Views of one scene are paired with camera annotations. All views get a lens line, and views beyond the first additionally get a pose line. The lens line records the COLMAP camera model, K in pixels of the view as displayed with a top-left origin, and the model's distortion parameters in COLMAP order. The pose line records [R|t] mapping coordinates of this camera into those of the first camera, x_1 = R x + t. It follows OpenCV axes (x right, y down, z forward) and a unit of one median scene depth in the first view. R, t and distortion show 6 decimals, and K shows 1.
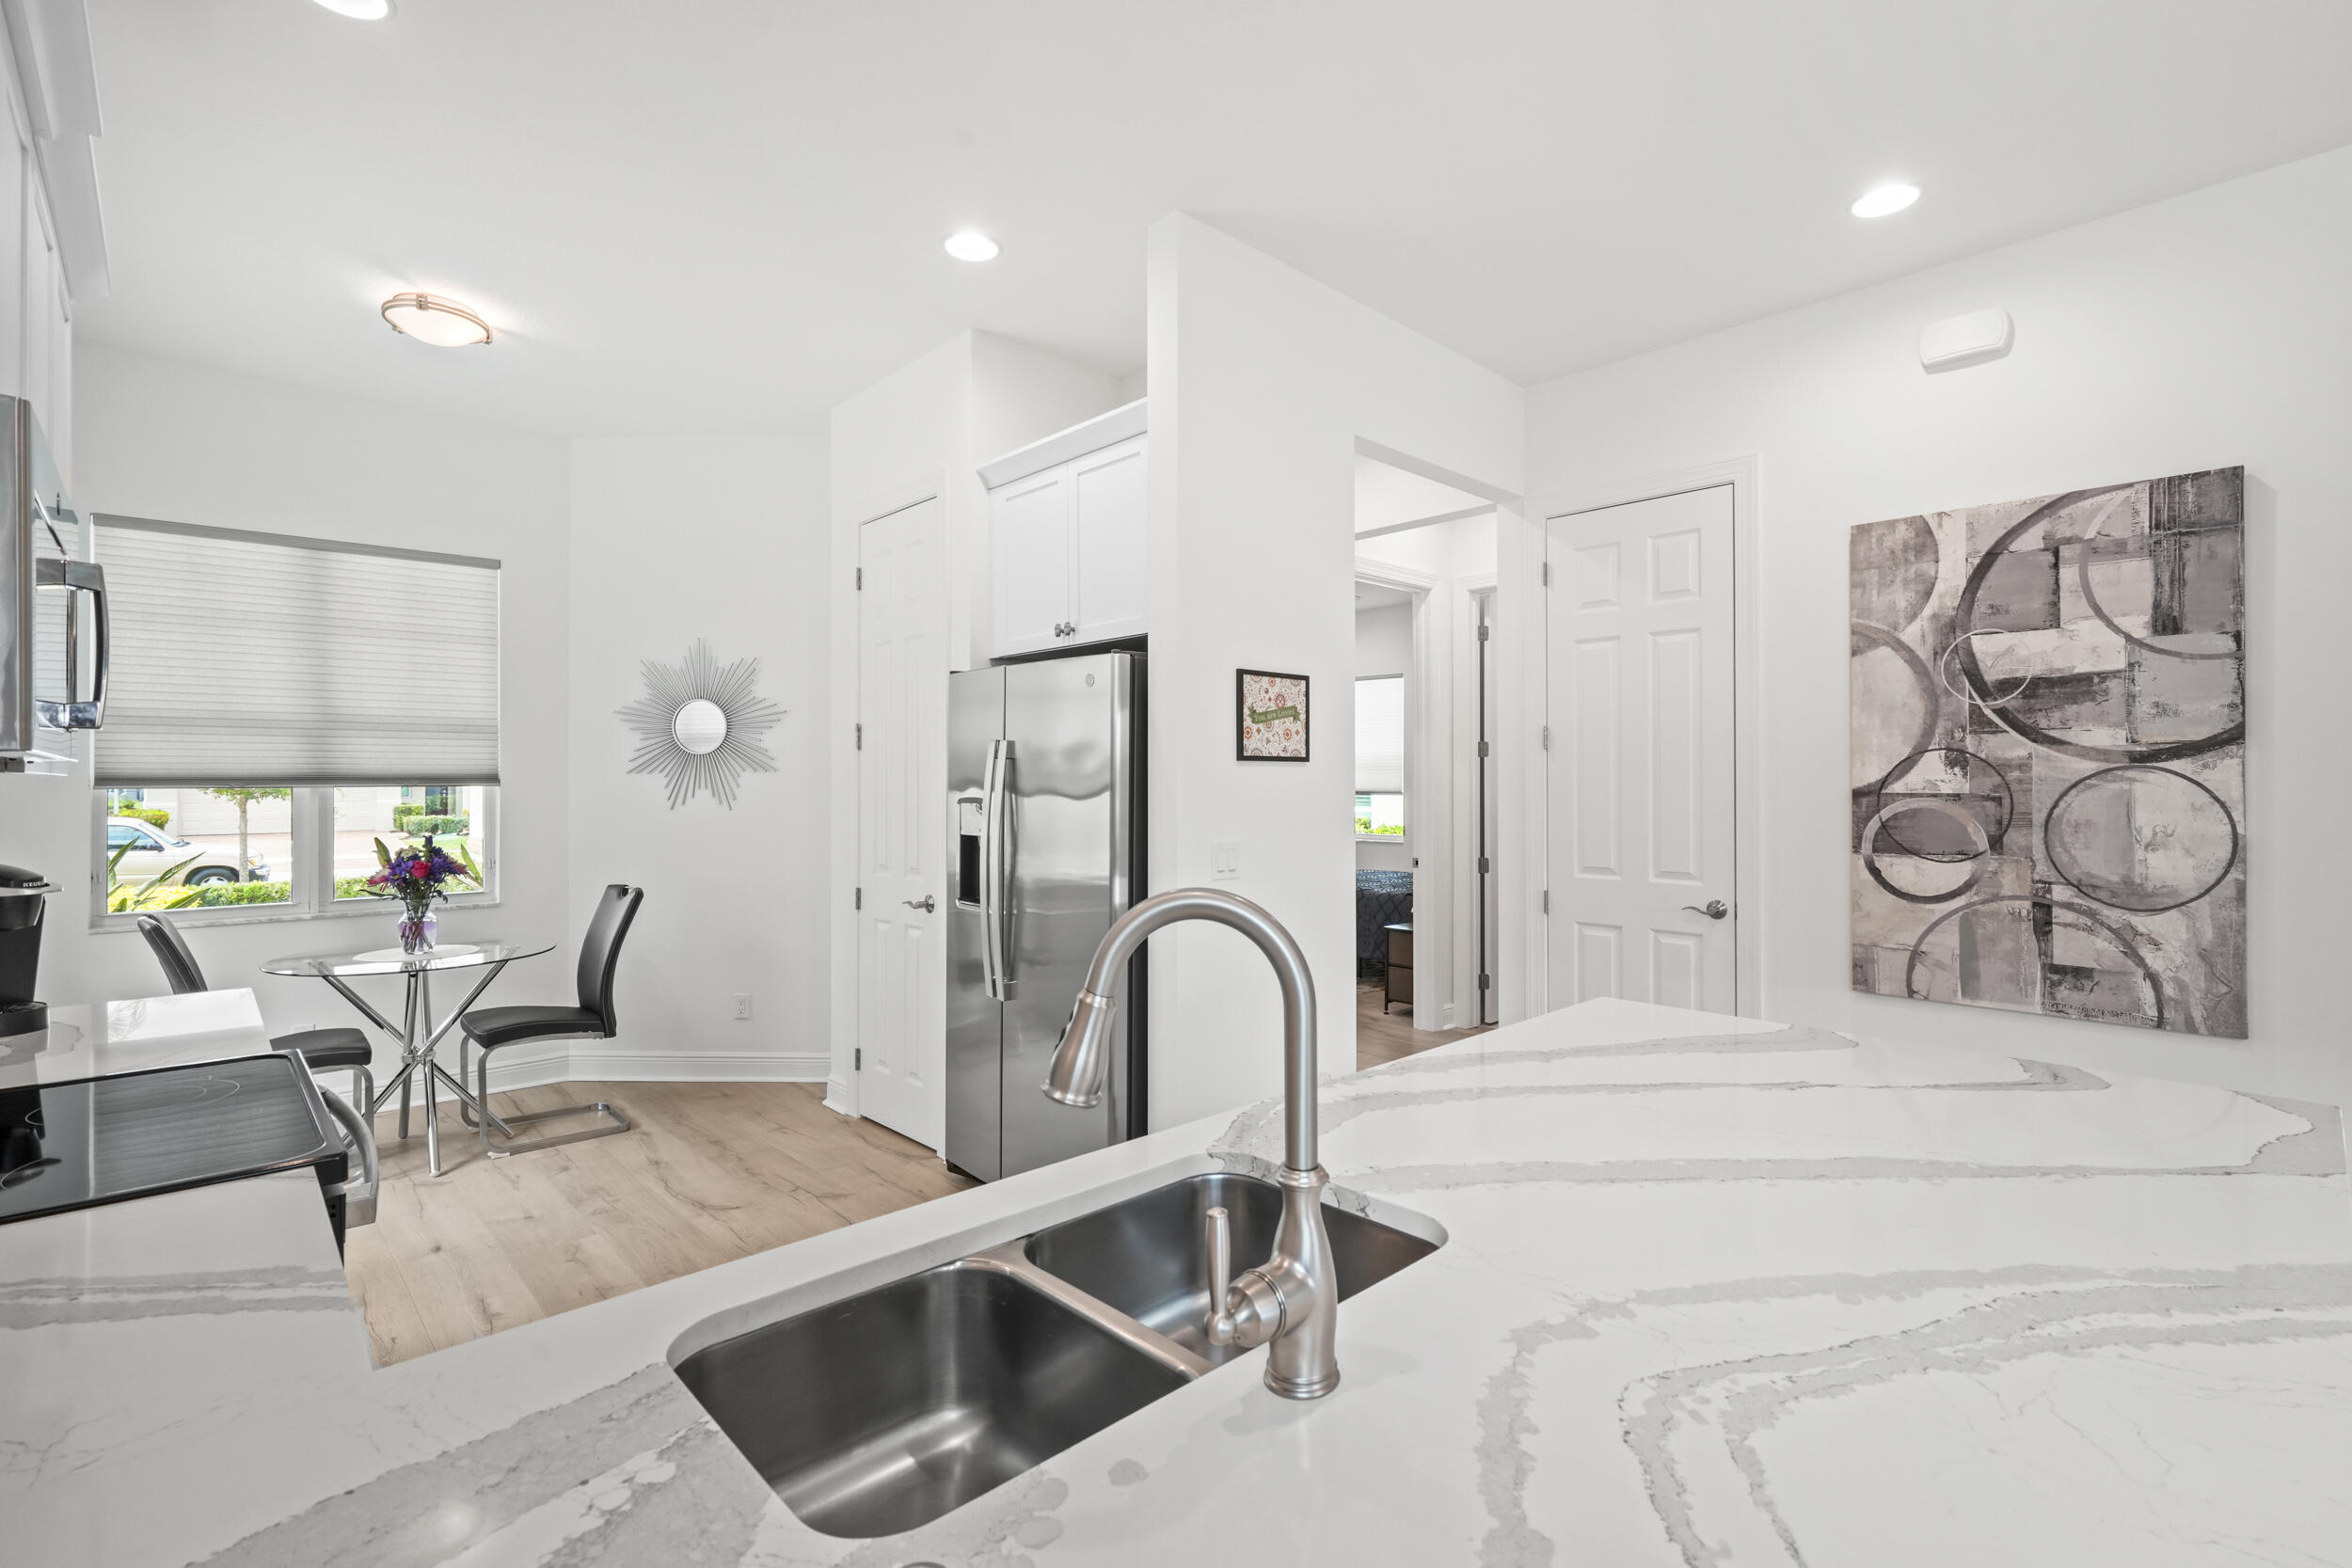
lens RADIAL K [[1069.6, 0, 1181.2], [0, 1069.6, 771.5], [0, 0, 1]] dist [-0.001675, -0.000152]
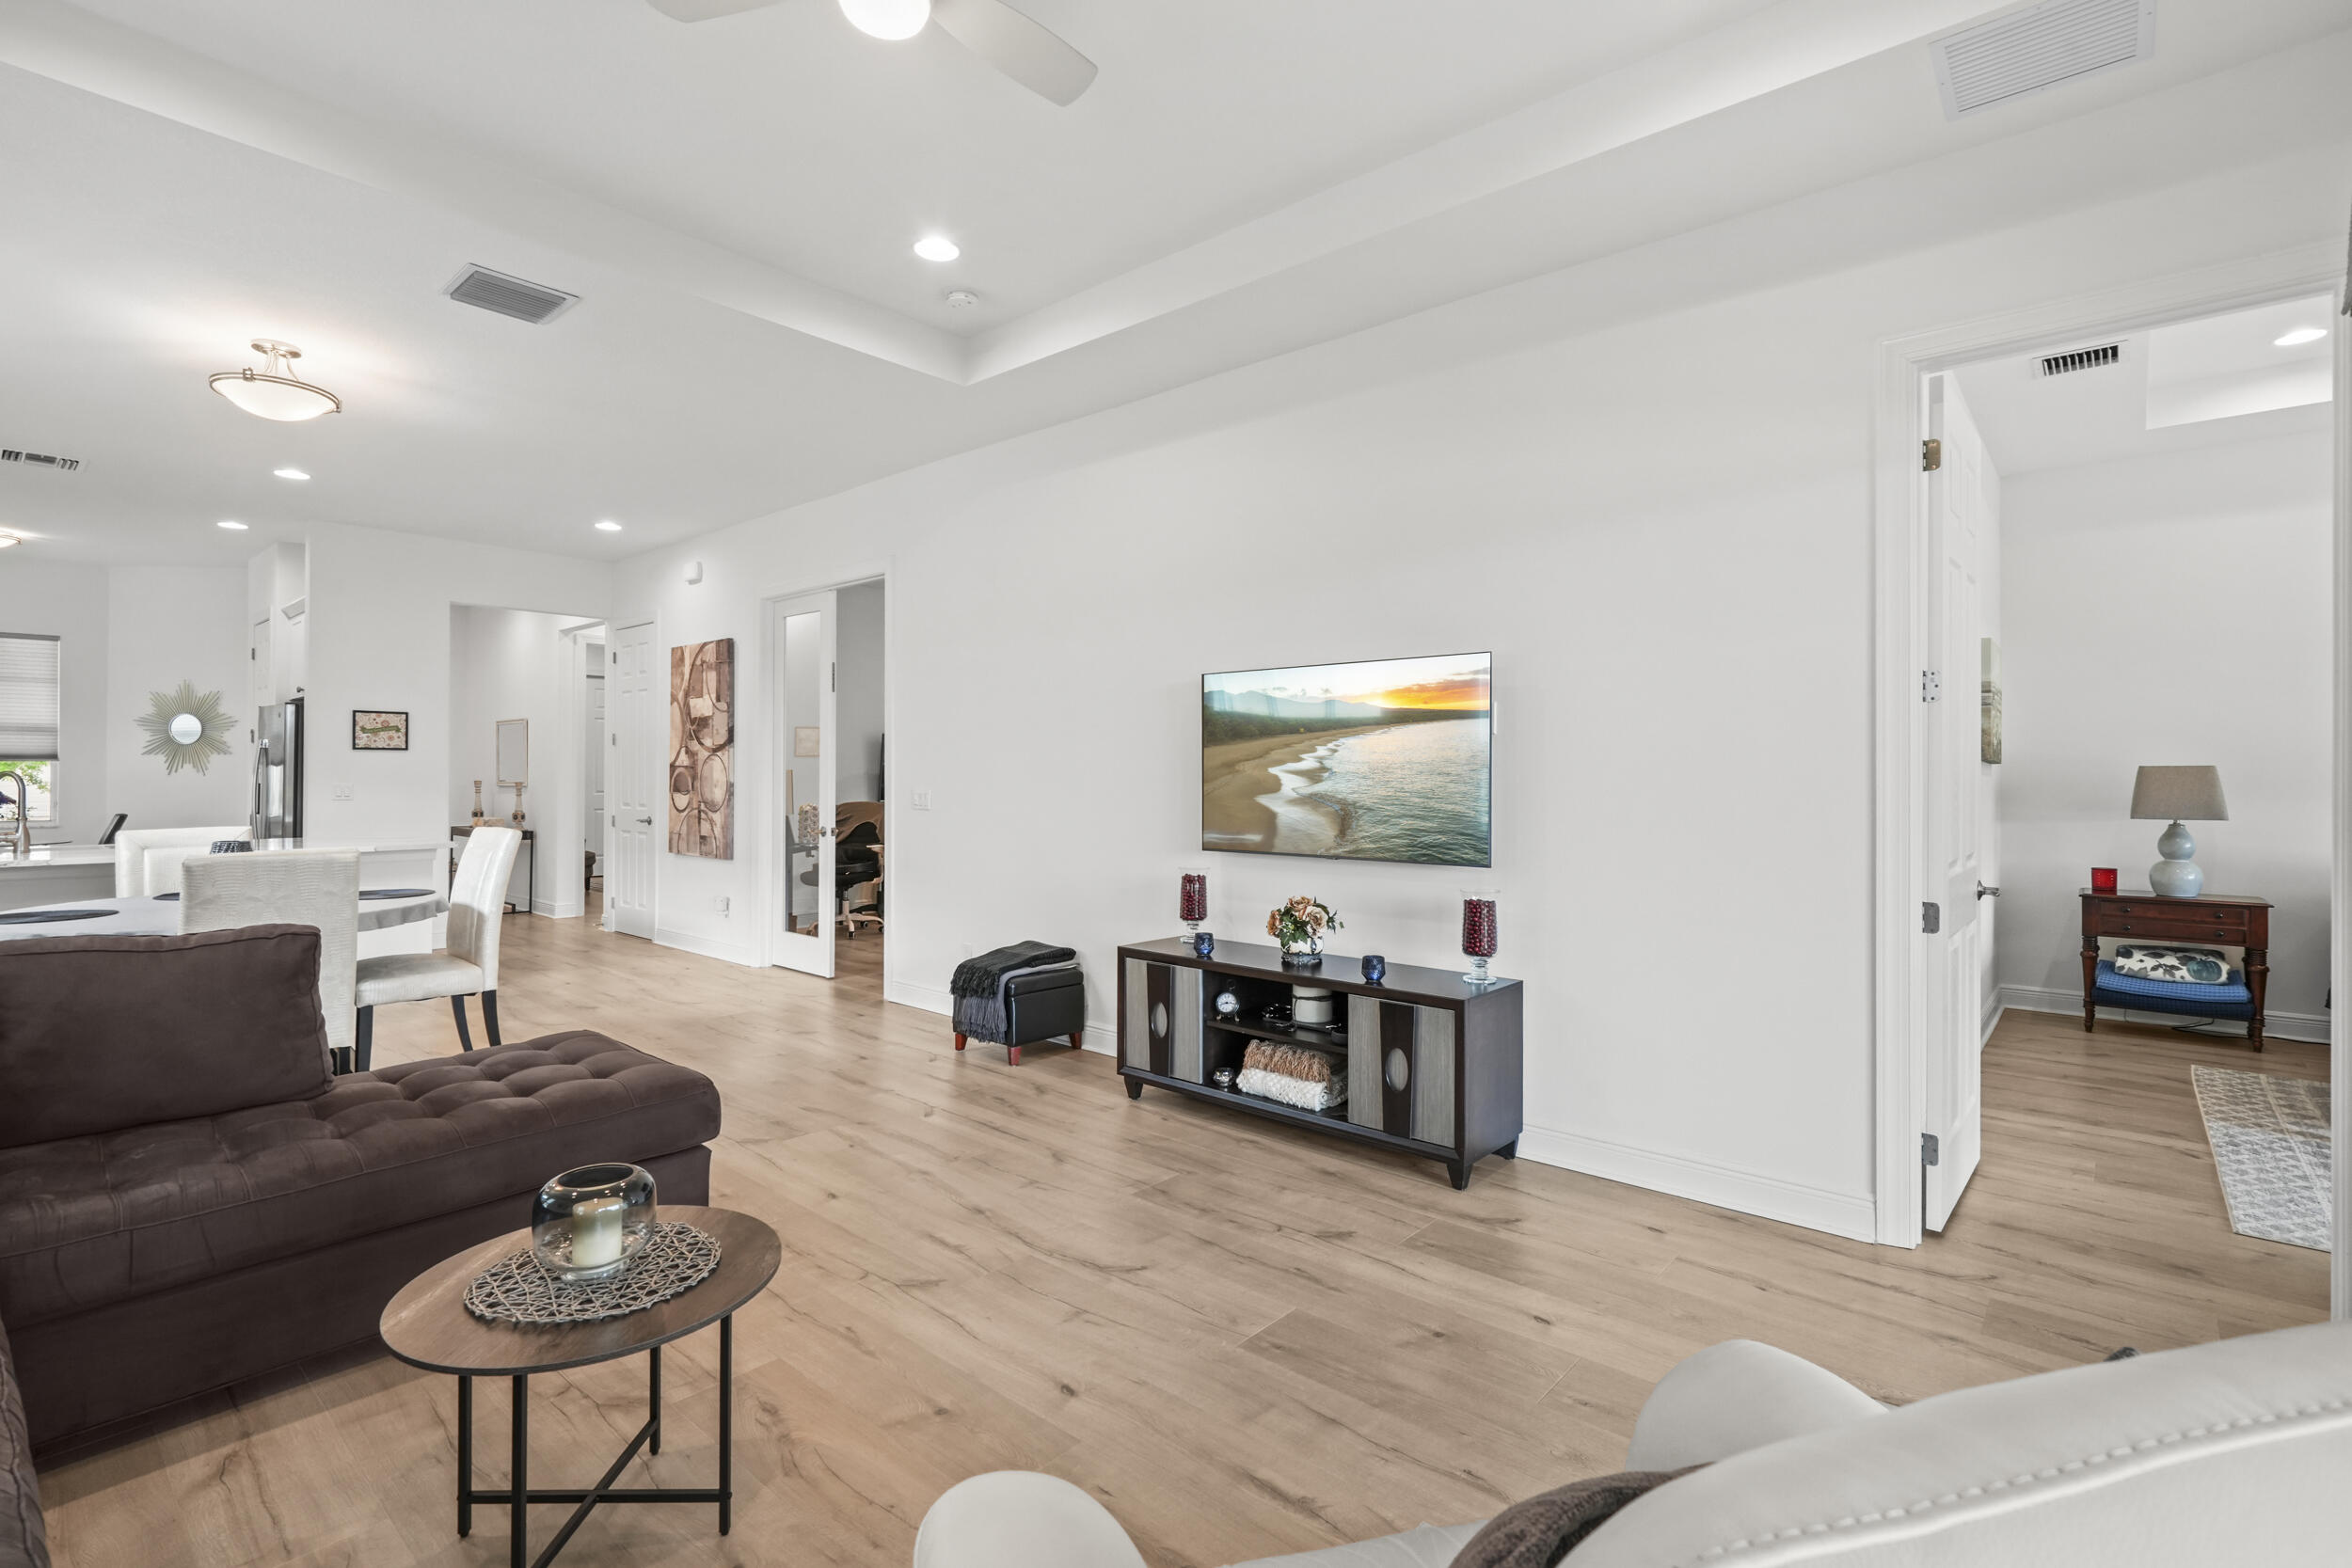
lens RADIAL K [[1087.5, 0, 1175.8], [0, 1087.5, 751.8], [0, 0, 1]] dist [0.003890, 0.000293]
pose [[0.995653, 0.006433, 0.092913, 1.420537], [-0.005538, 0.999936, -0.009888, 0.007365], [-0.092970, 0.009330, 0.995625, -1.341337]]
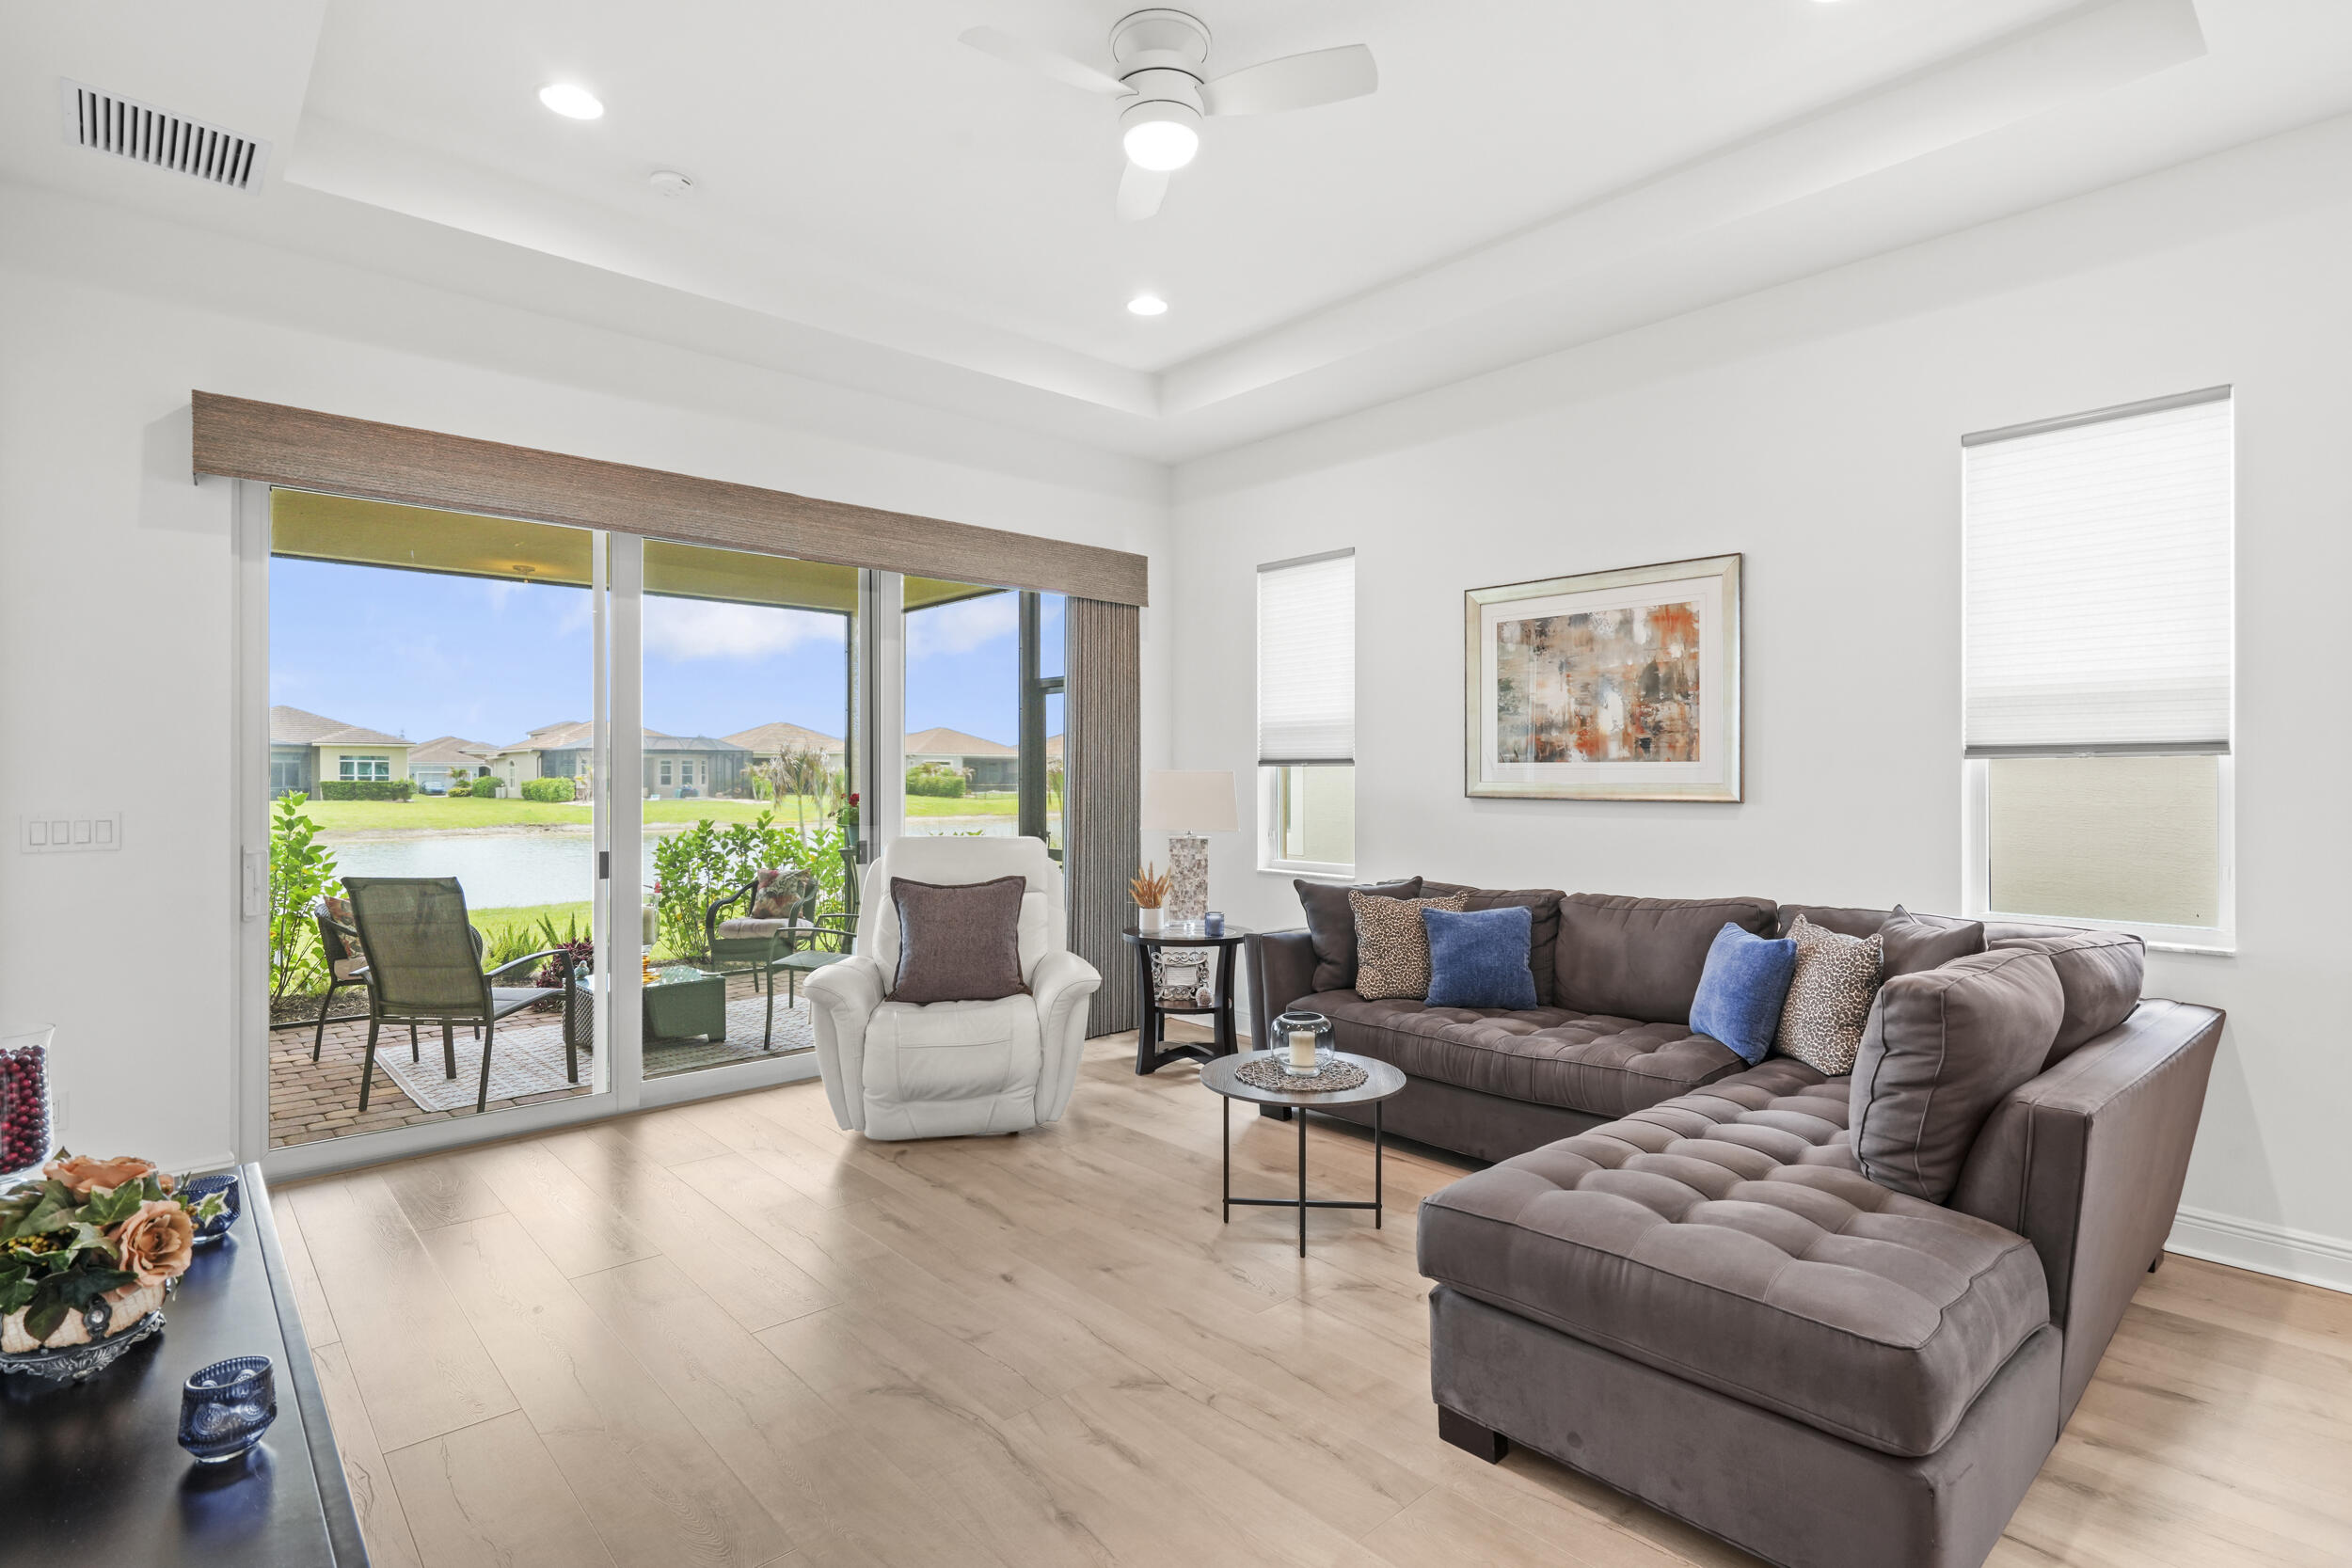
lens RADIAL K [[1154.2, 0, 1181.6], [0, 1154.2, 776.2], [0, 0, 1]] dist [0.000060, -0.000090]
pose [[-0.999902, 0.000666, 0.014017, 1.282214], [0.000471, 0.999903, -0.013901, 0.020465], [-0.014025, -0.013893, -0.999805, 0.118942]]
